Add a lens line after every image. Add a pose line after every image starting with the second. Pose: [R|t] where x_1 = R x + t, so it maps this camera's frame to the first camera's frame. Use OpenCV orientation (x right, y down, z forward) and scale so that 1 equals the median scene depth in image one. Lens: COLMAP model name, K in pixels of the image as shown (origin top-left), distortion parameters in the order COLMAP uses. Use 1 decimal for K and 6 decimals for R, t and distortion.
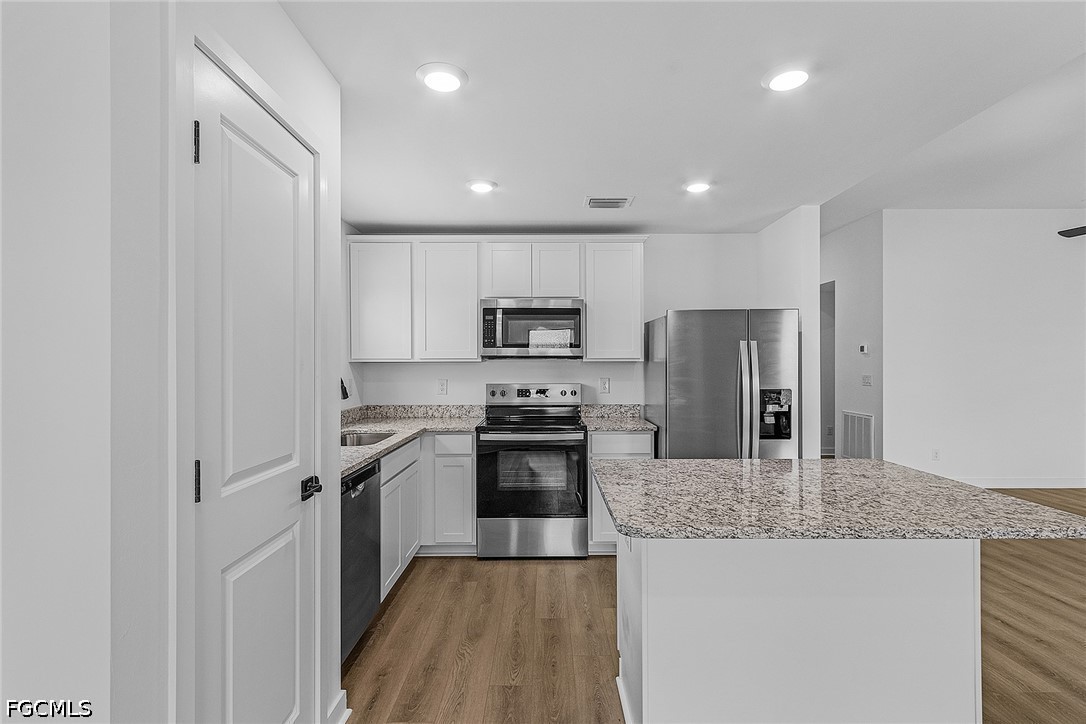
lens RADIAL K [[504.7, 0, 542.3], [0, 504.7, 361.8], [0, 0, 1]] dist [0.005056, -0.000195]
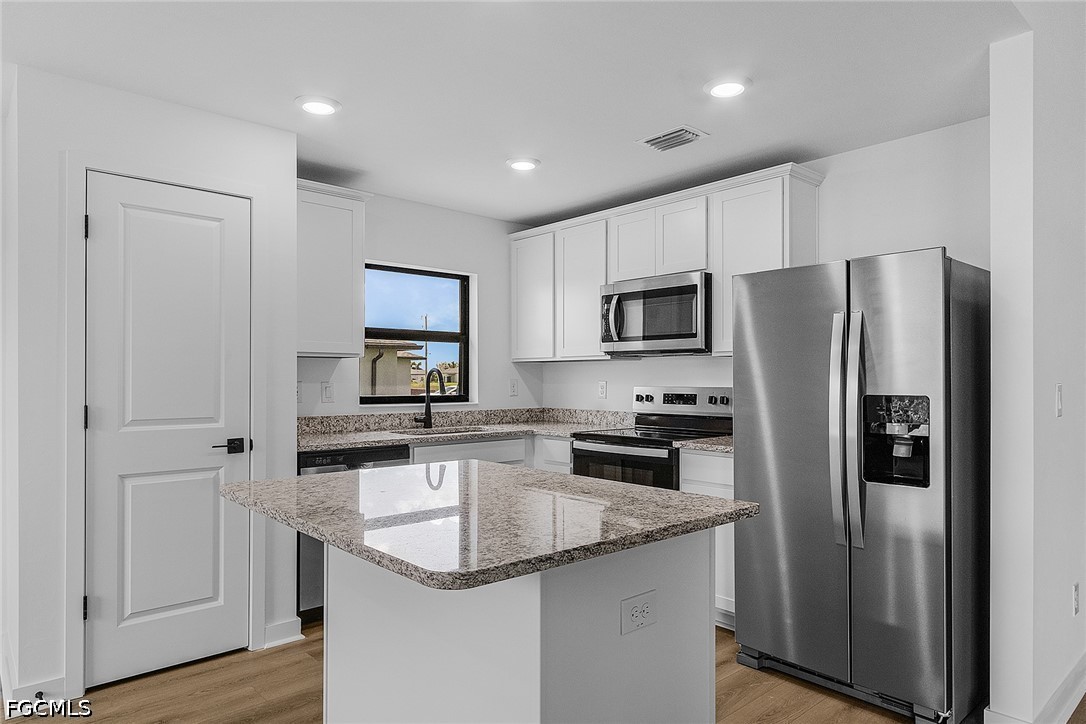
lens RADIAL K [[666.6, 0, 550.8], [0, 666.6, 372.0], [0, 0, 1]] dist [0.033294, -0.002000]
pose [[0.668782, -0.004683, -0.743444, 0.641477], [0.001383, 0.999986, -0.005054, 0.027037], [0.743458, 0.002352, 0.668779, 0.183106]]
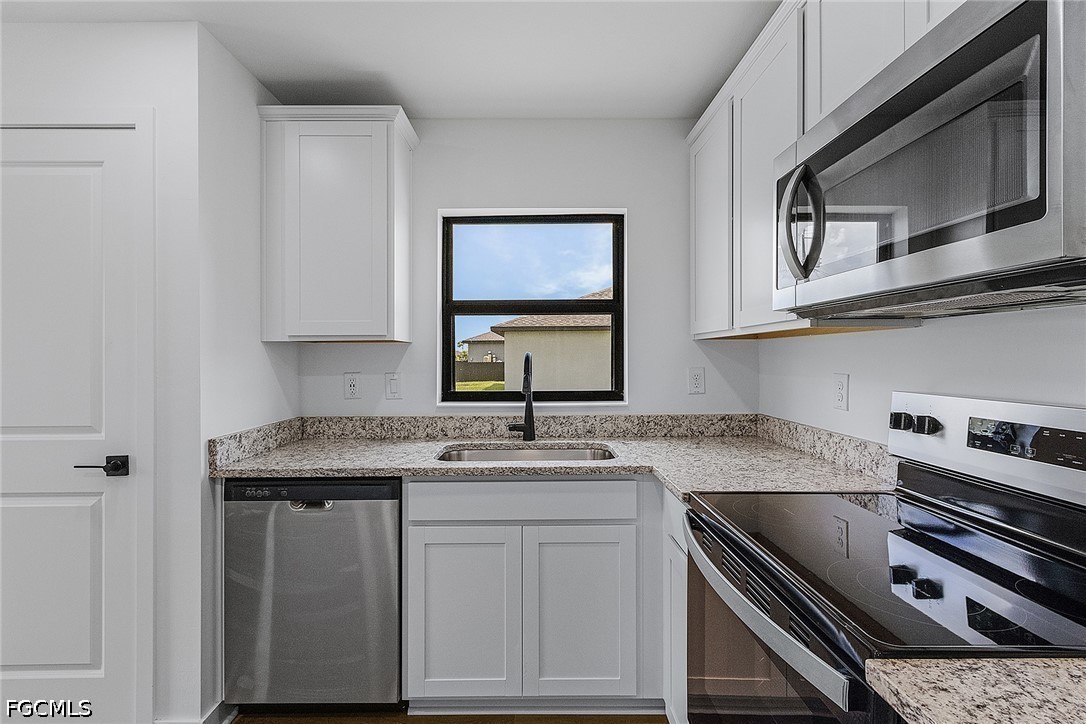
lens RADIAL K [[504.7, 0, 536.4], [0, 504.7, 356.2], [0, 0, 1]] dist [0.005056, -0.000195]
pose [[0.001486, -0.000411, -0.999999, 0.240406], [0.012583, 0.999921, -0.000392, 0.018859], [0.999920, -0.012582, 0.001491, 0.807129]]
